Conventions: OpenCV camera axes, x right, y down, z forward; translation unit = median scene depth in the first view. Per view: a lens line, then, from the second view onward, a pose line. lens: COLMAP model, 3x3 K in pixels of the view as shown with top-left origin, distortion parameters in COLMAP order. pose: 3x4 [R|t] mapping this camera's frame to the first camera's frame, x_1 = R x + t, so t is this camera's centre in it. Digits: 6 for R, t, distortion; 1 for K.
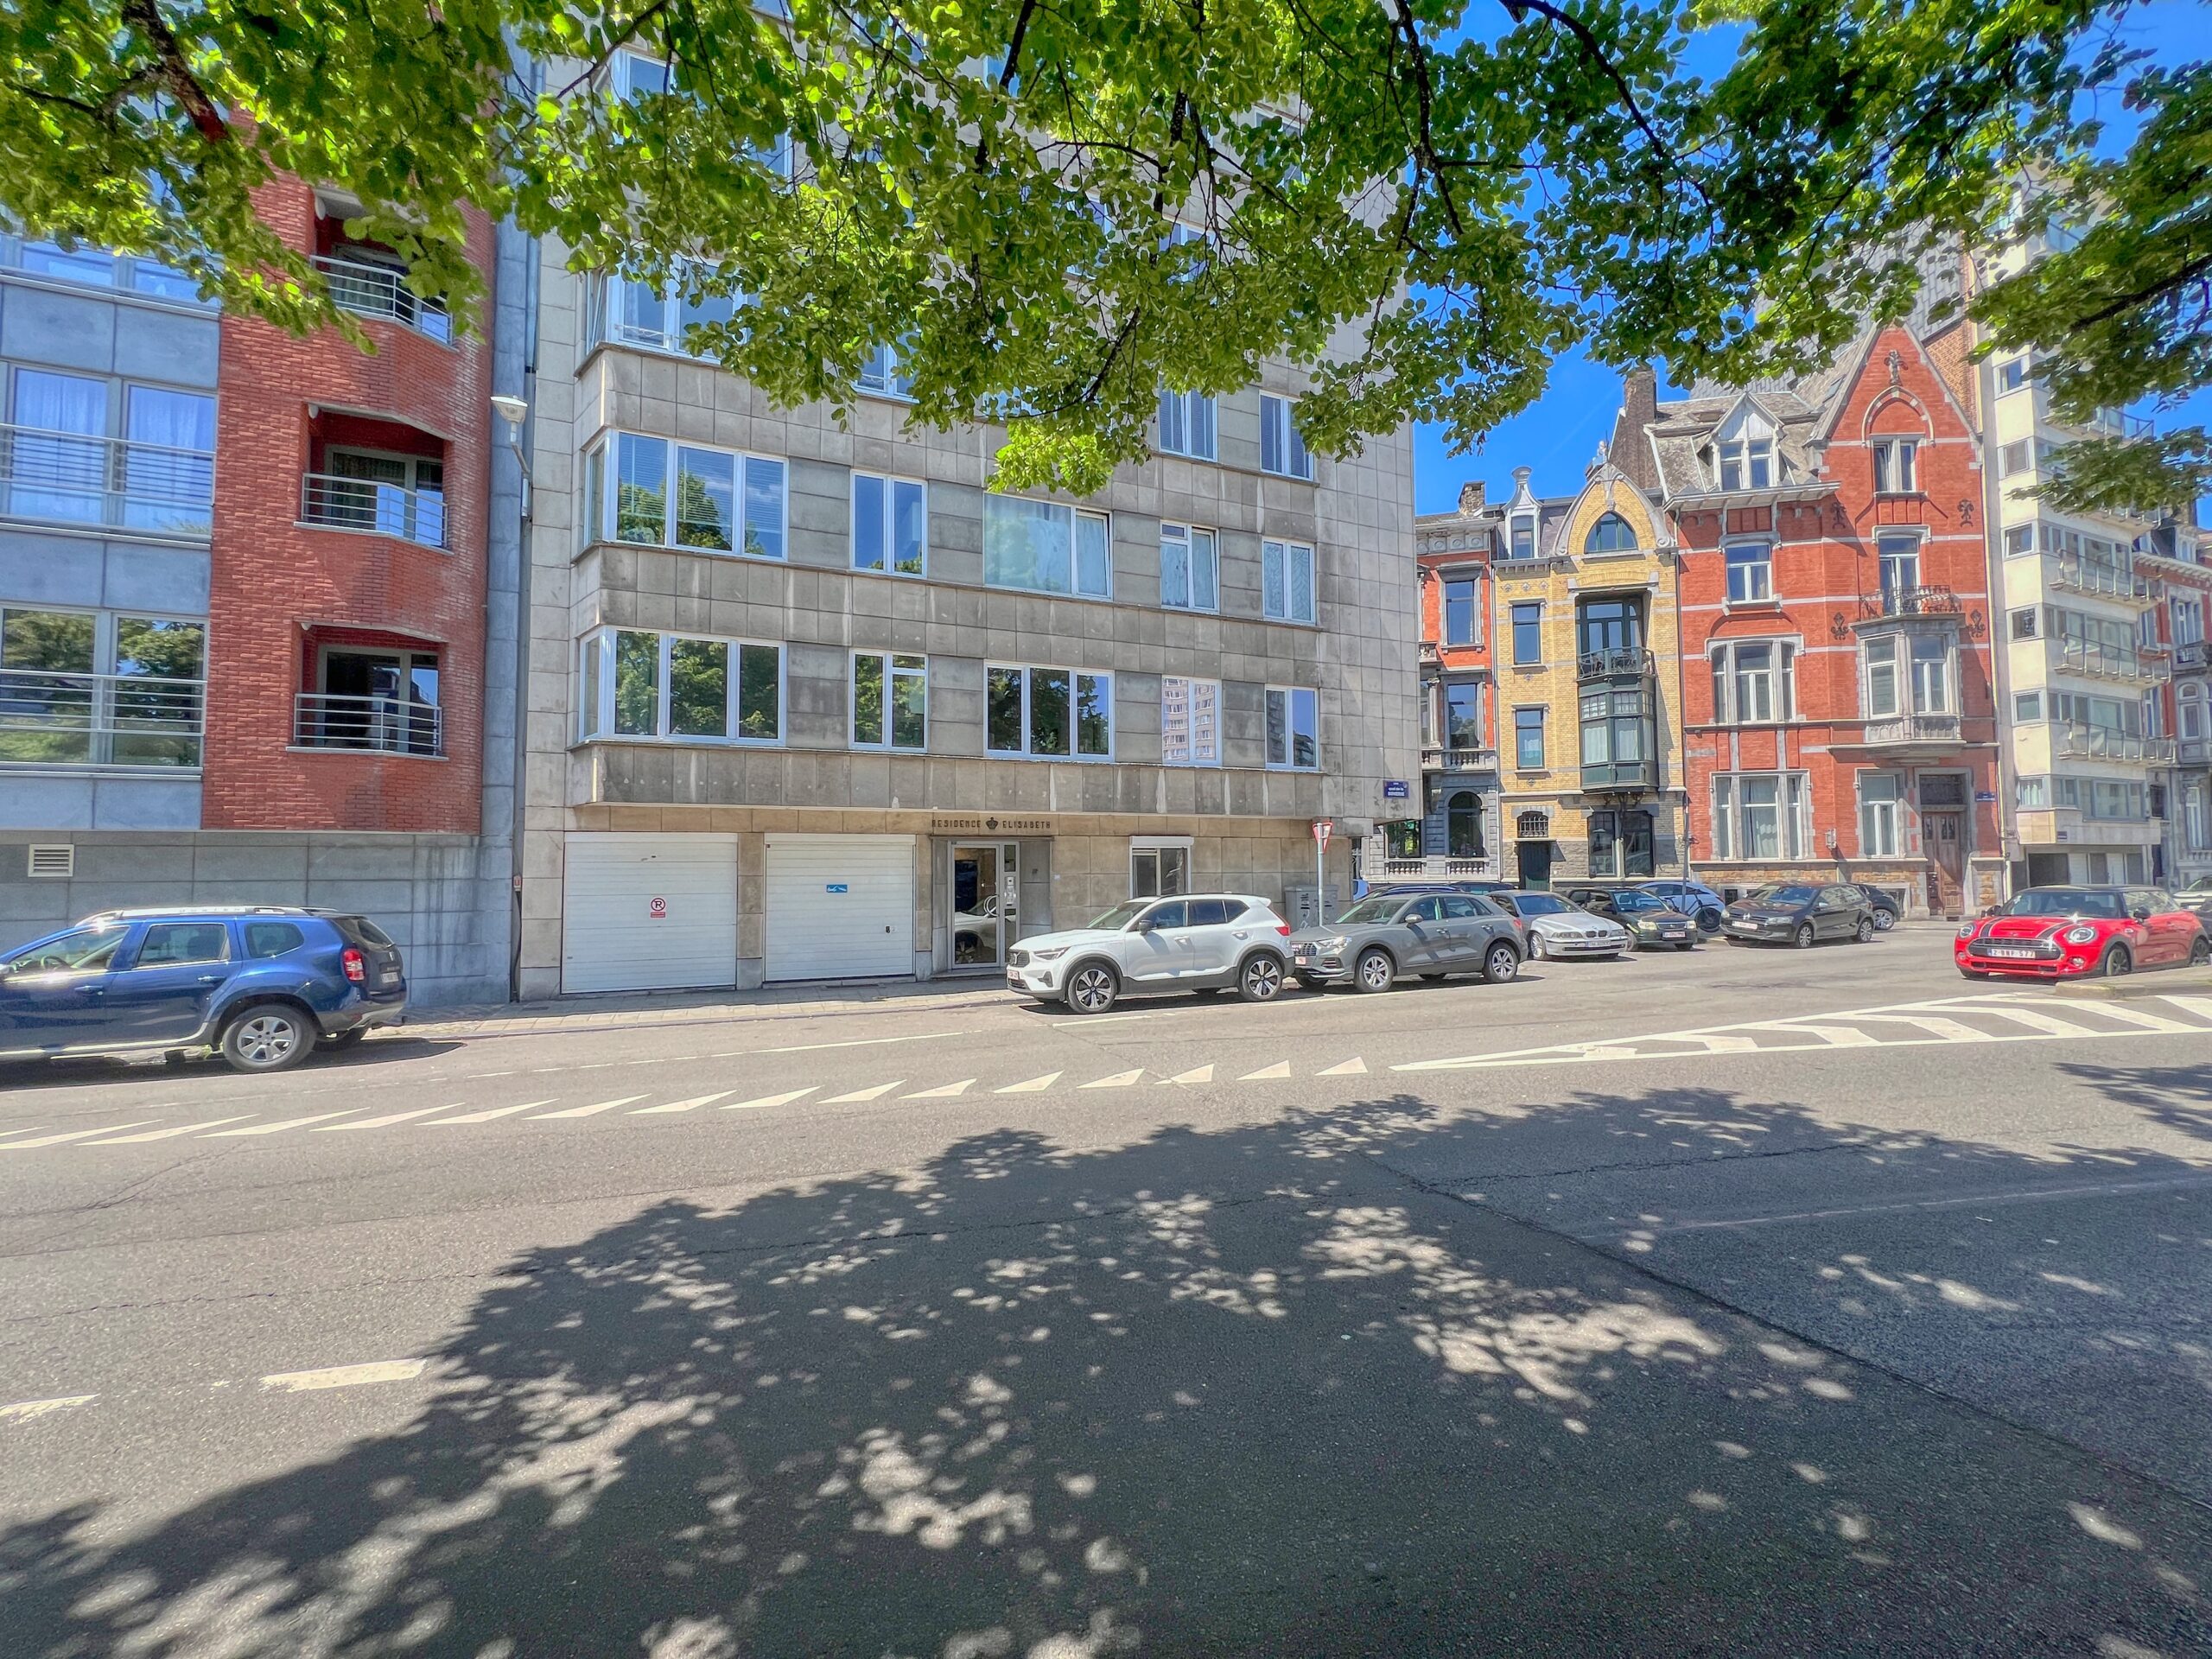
lens RADIAL K [[890.7, 0, 1105.1], [0, 890.7, 831.5], [0, 0, 1]] dist [0.003902, 0.000054]
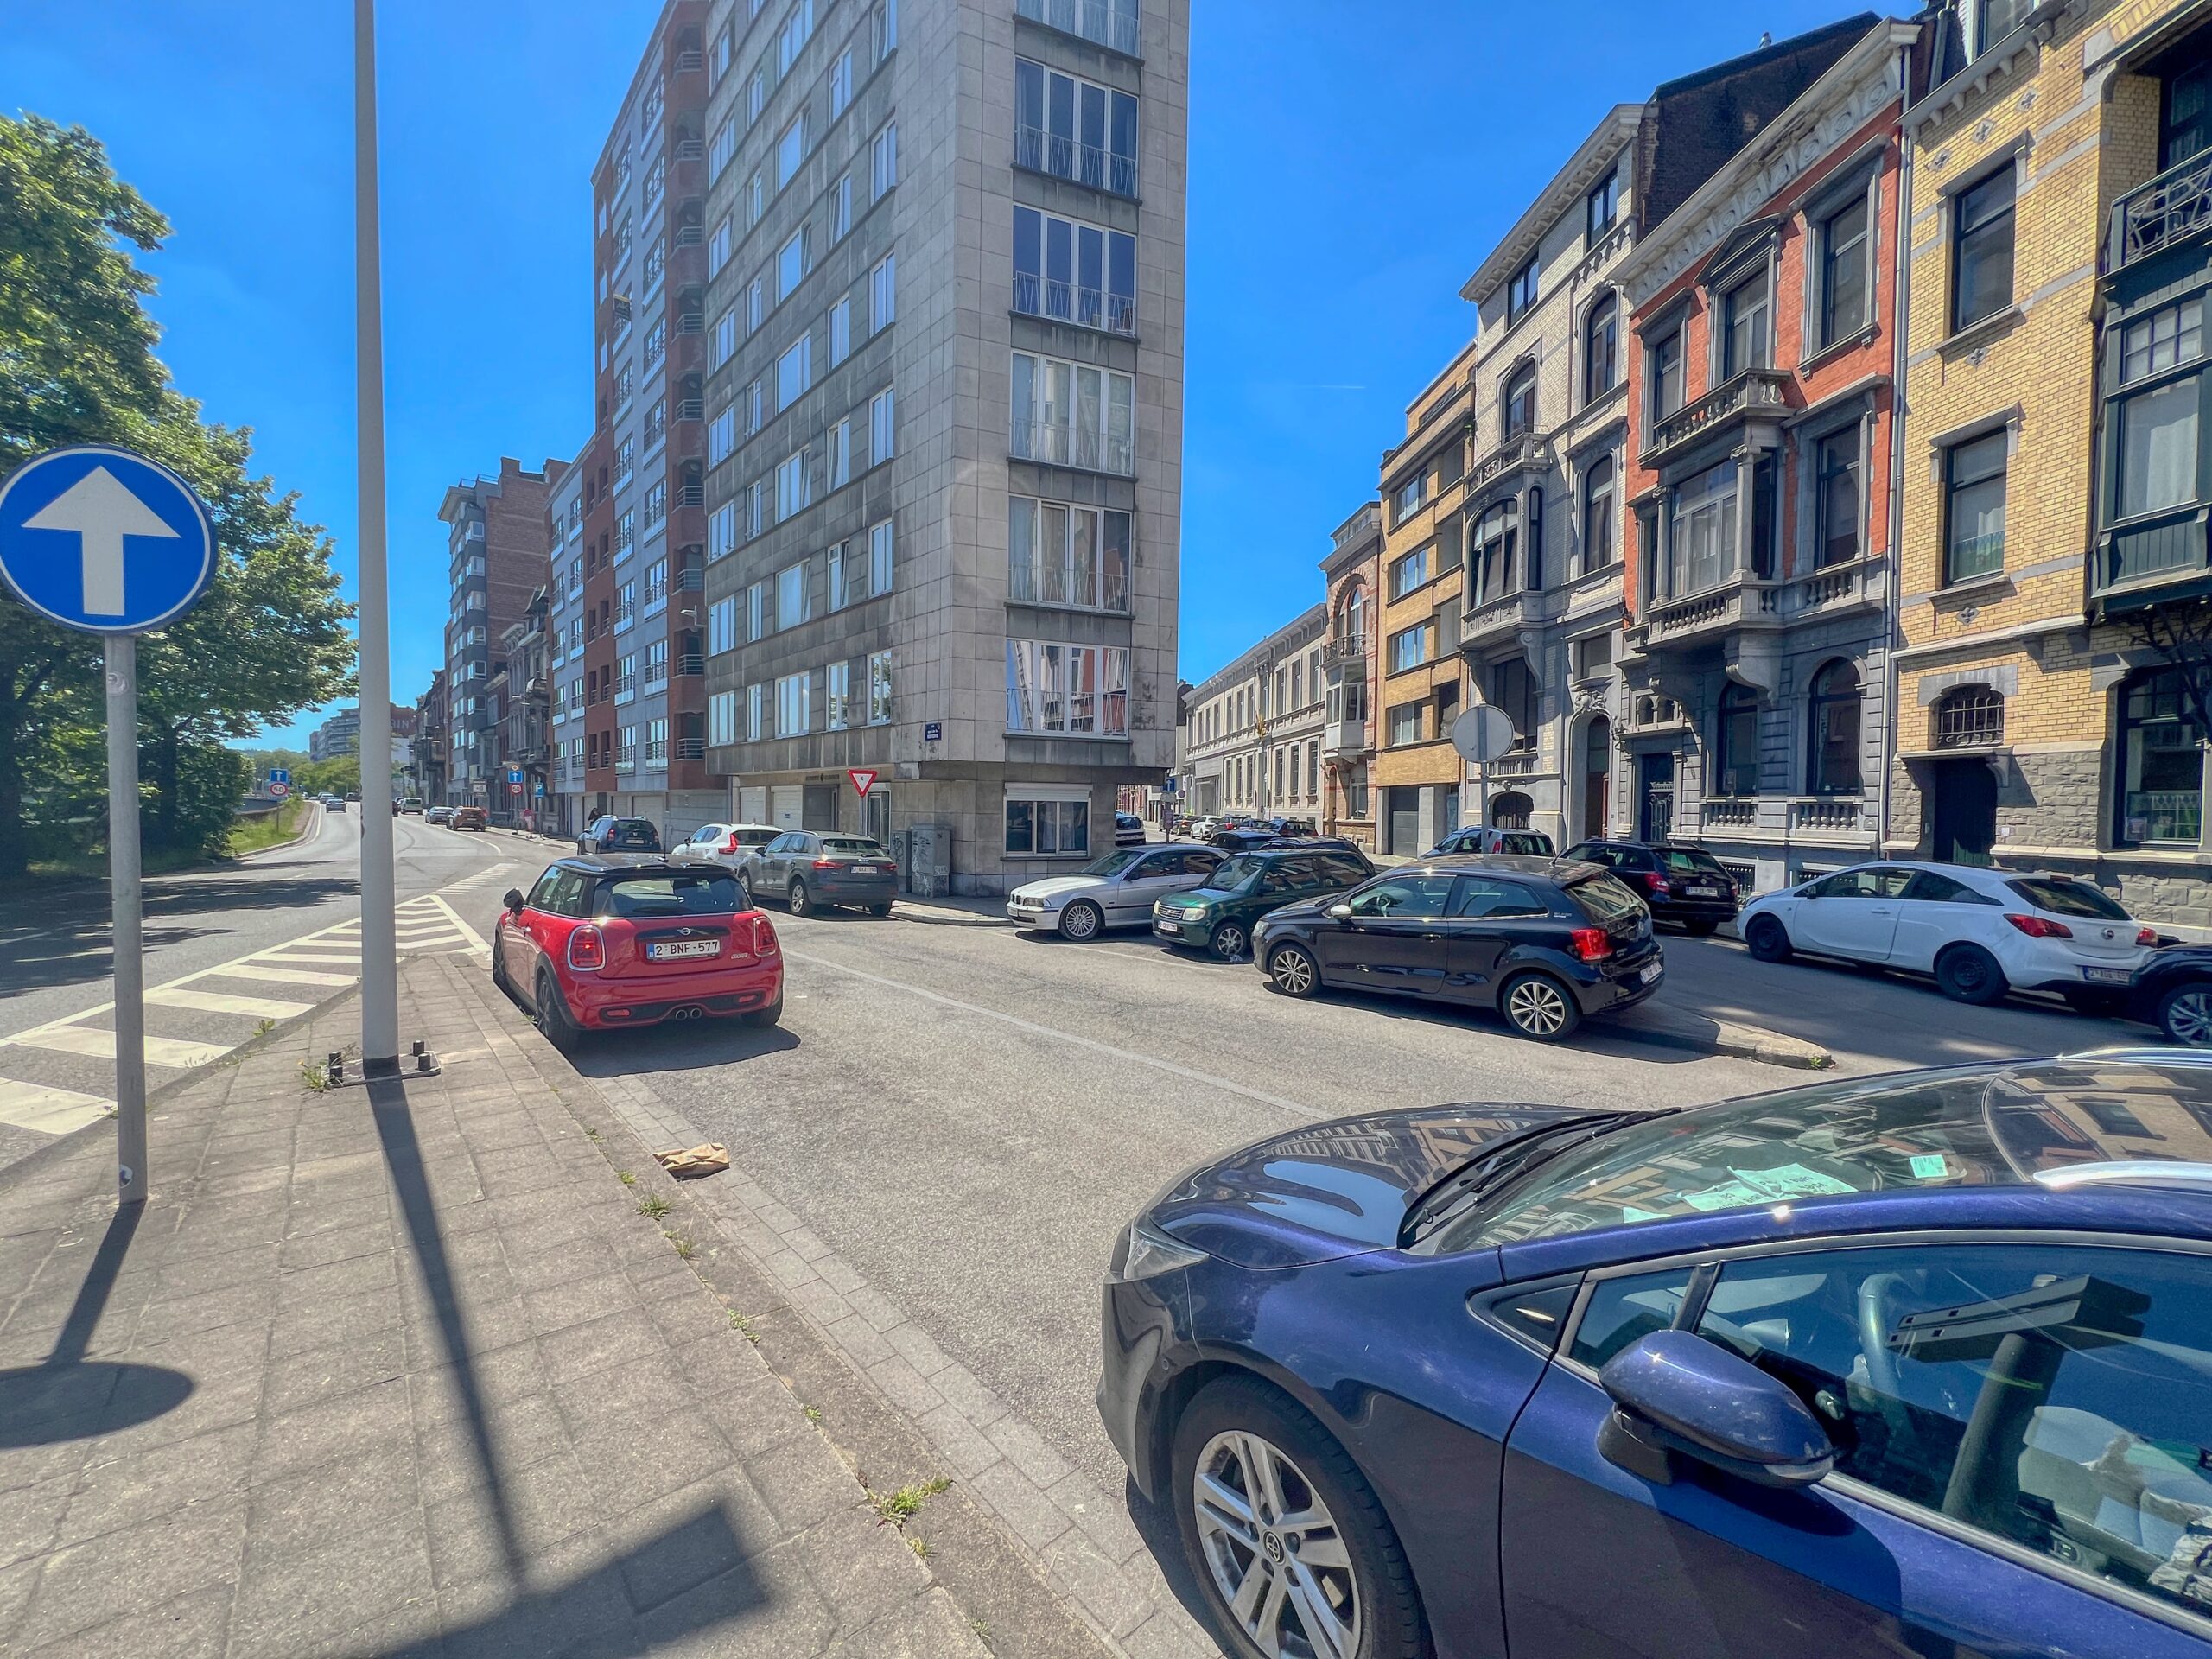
lens RADIAL K [[891.3, 0, 1105.3], [0, 891.3, 828.0], [0, 0, 1]] dist [-0.000180, 0.000025]
pose [[0.312719, 0.034102, -0.949233, 0.773592], [0.033058, 0.998359, 0.046757, 0.011898], [0.949270, -0.046001, 0.311078, 0.497733]]
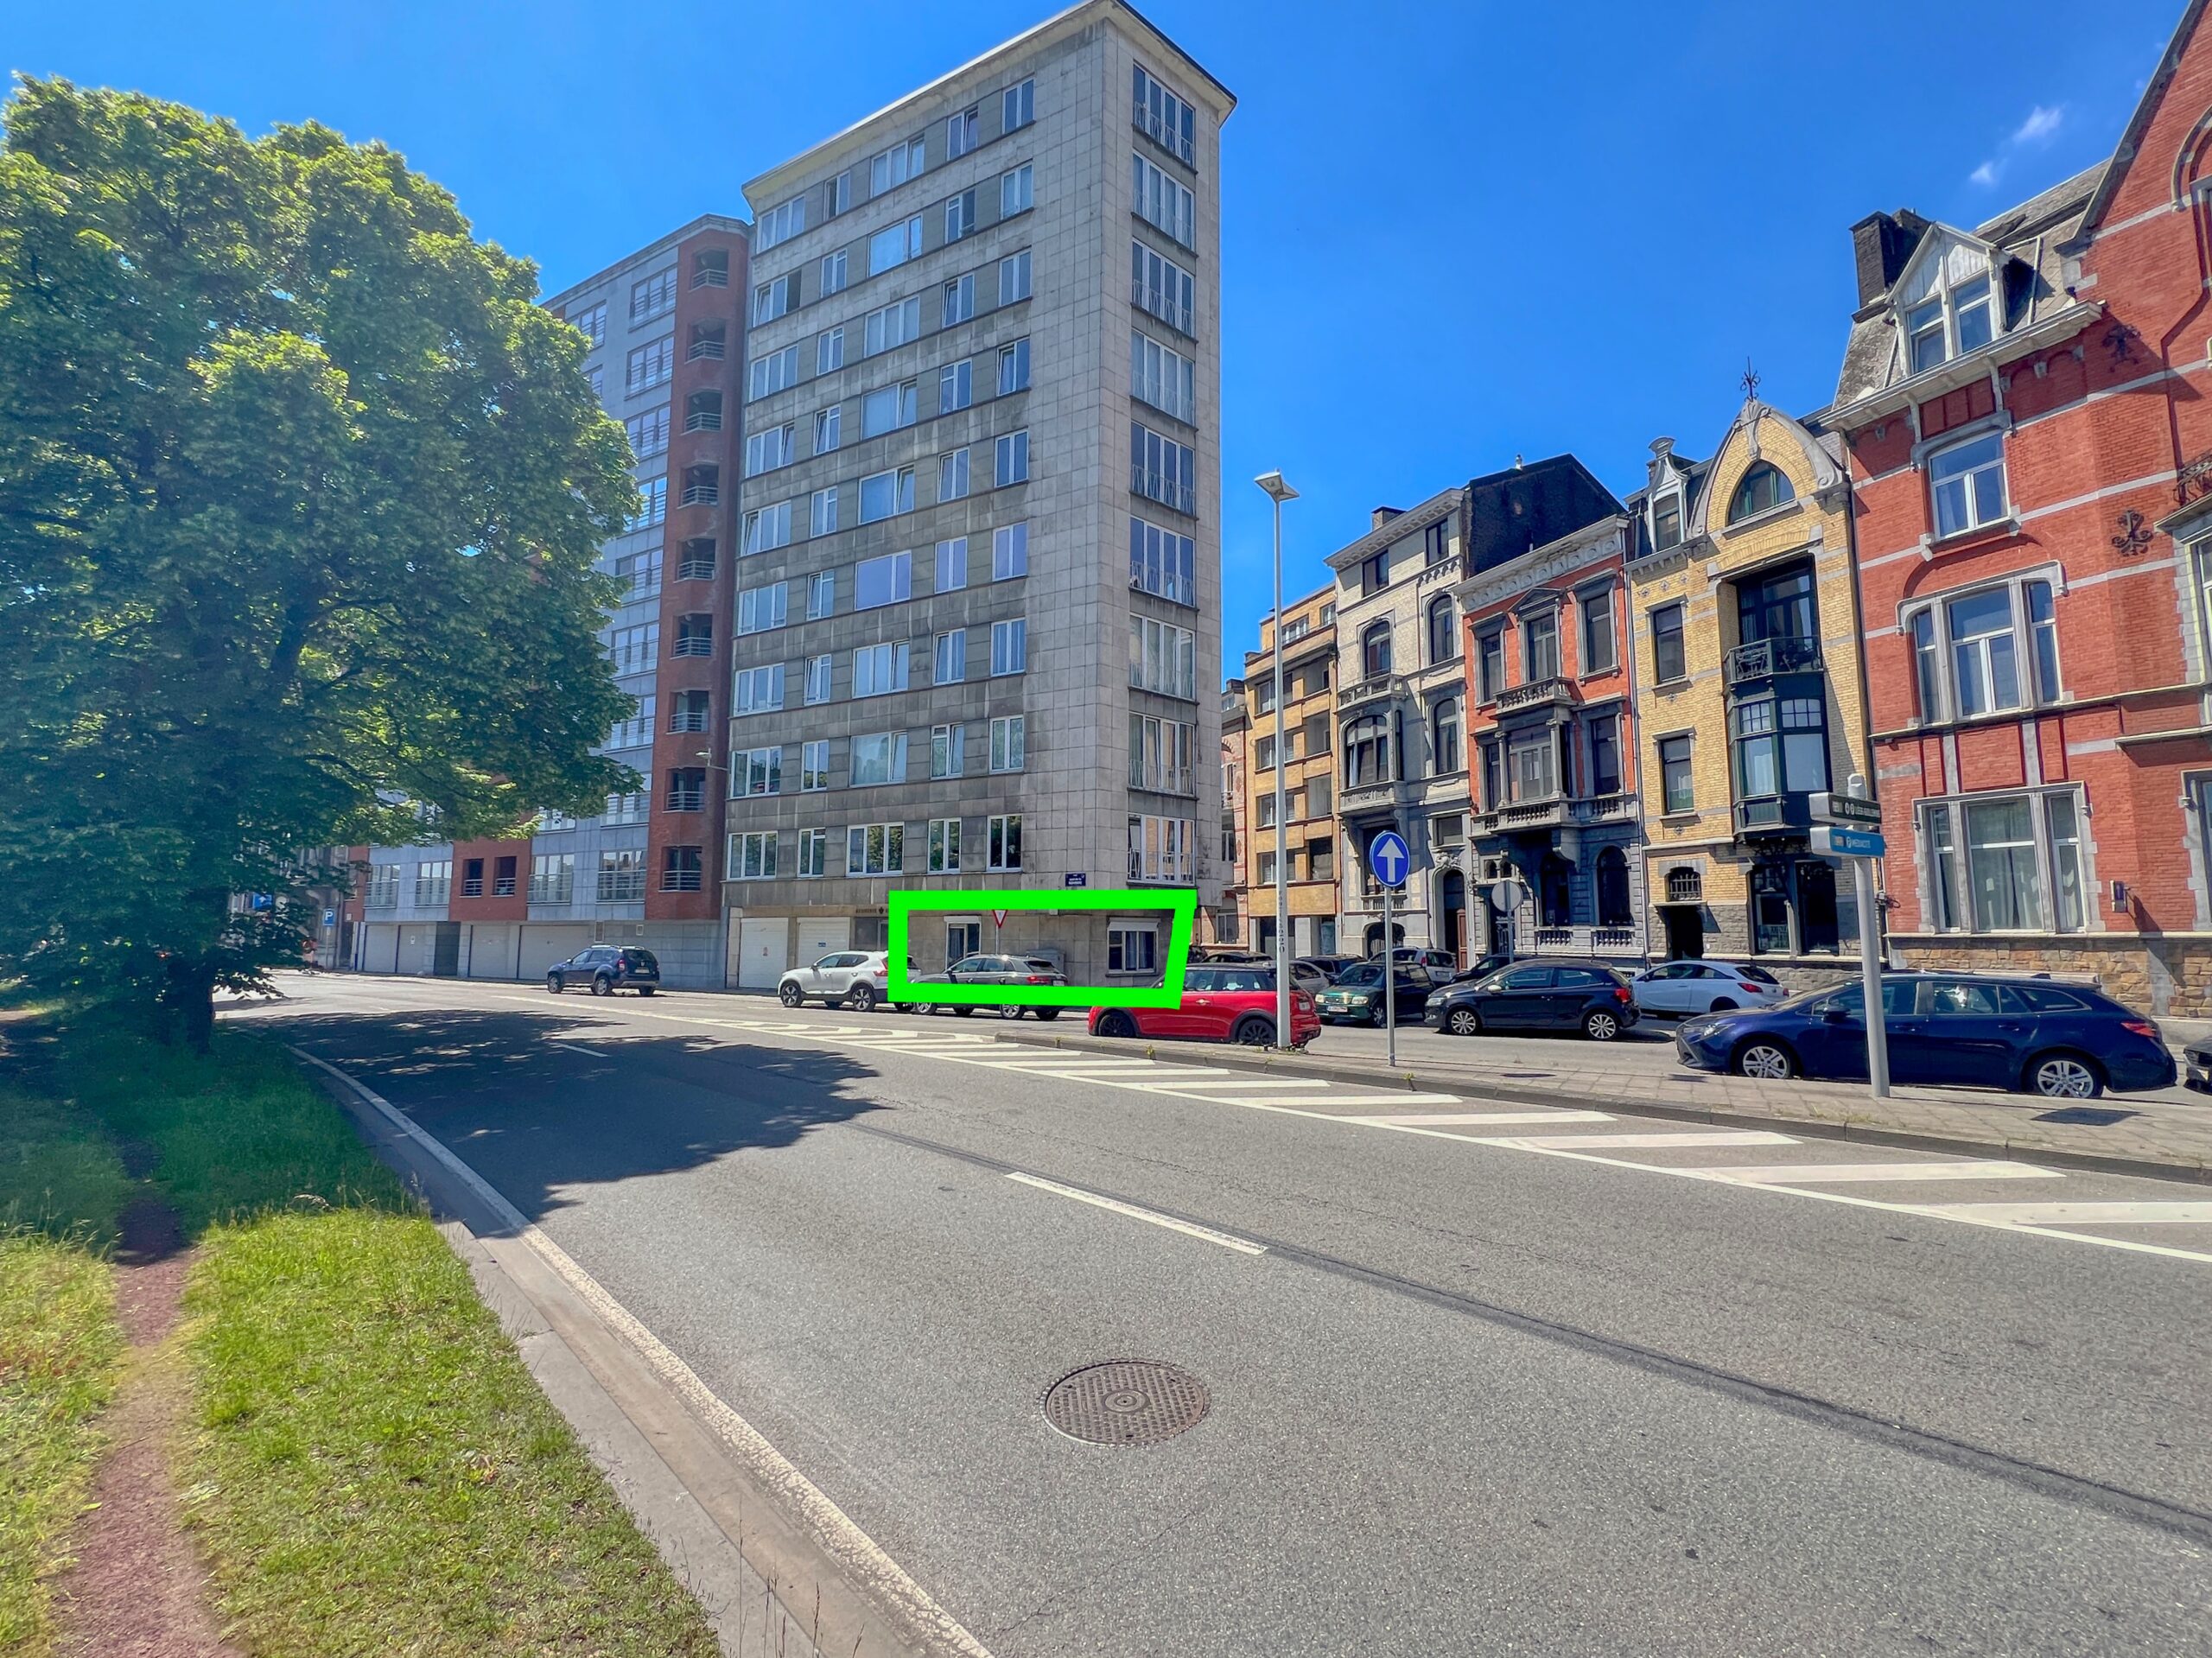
lens RADIAL K [[968.1, 0, 1107.1], [0, 968.1, 827.9], [0, 0, 1]] dist [0.000240, -0.000046]
pose [[0.605514, -0.076242, -0.792175, 0.873821], [0.028328, 0.996835, -0.074286, -0.008616], [0.795331, 0.022541, 0.605757, 0.086380]]
